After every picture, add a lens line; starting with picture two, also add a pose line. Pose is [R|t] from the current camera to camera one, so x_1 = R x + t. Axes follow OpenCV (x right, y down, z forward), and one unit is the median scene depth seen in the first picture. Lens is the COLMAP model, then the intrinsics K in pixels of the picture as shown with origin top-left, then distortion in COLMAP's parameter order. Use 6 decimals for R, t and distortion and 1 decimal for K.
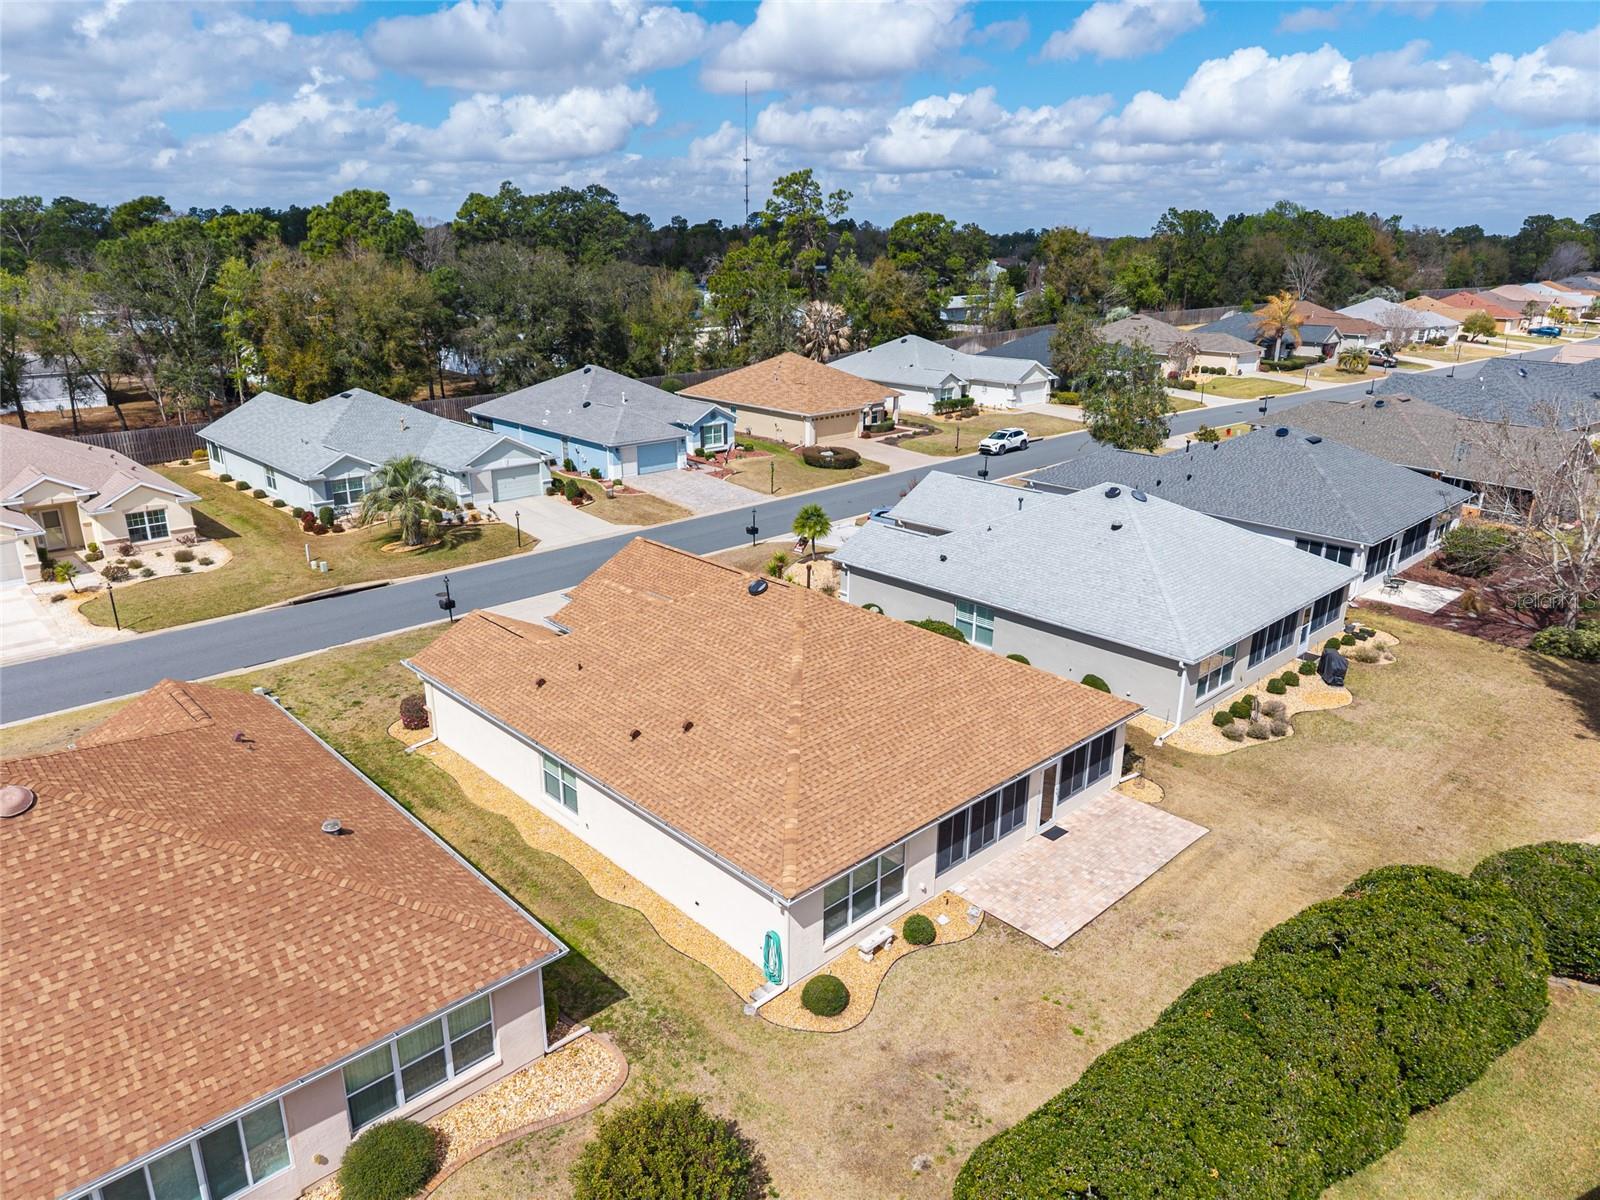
lens RADIAL K [[1060.7, 0, 789.8], [0, 1060.7, 595.6], [0, 0, 1]] dist [0.033701, -0.037267]
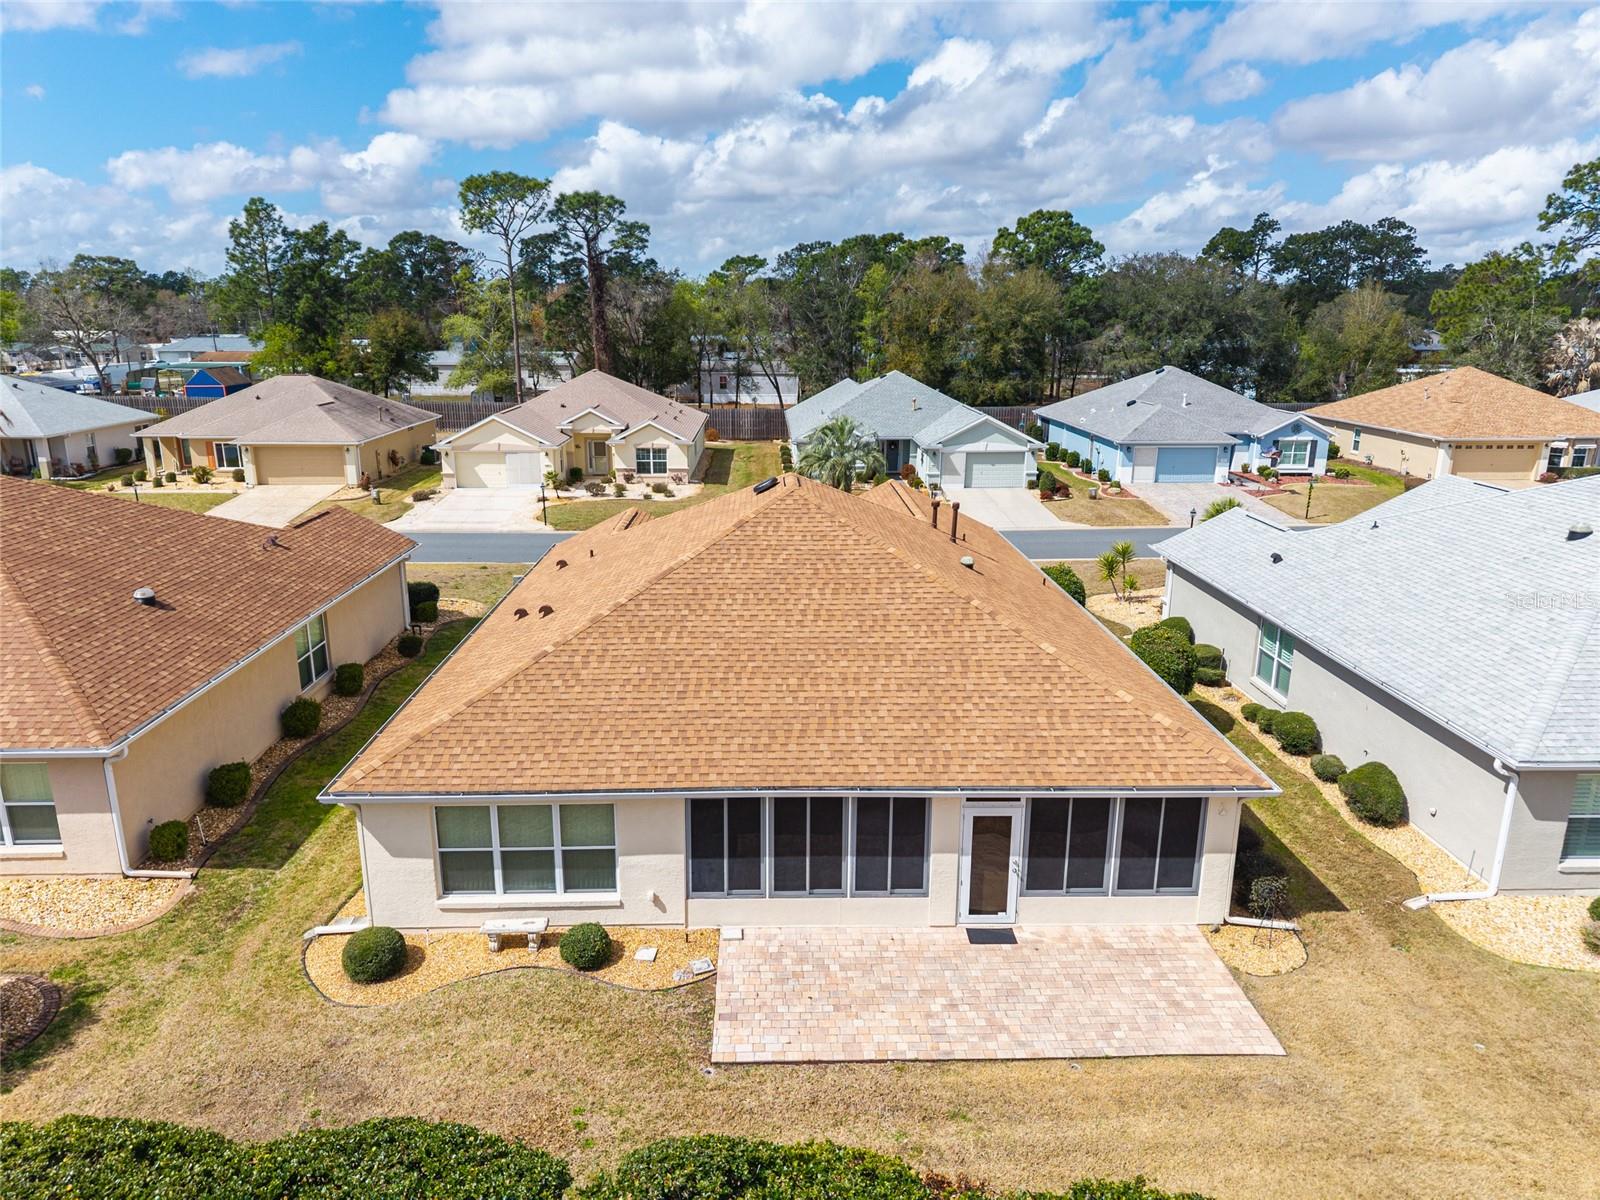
lens RADIAL K [[1060.7, 0, 789.8], [0, 1060.7, 595.6], [0, 0, 1]] dist [0.033701, -0.037267]
pose [[0.744440, 0.165477, -0.646859, 0.266906], [-0.207110, 0.978245, 0.011897, 0.031071], [0.634756, 0.125115, 0.762516, 0.245231]]
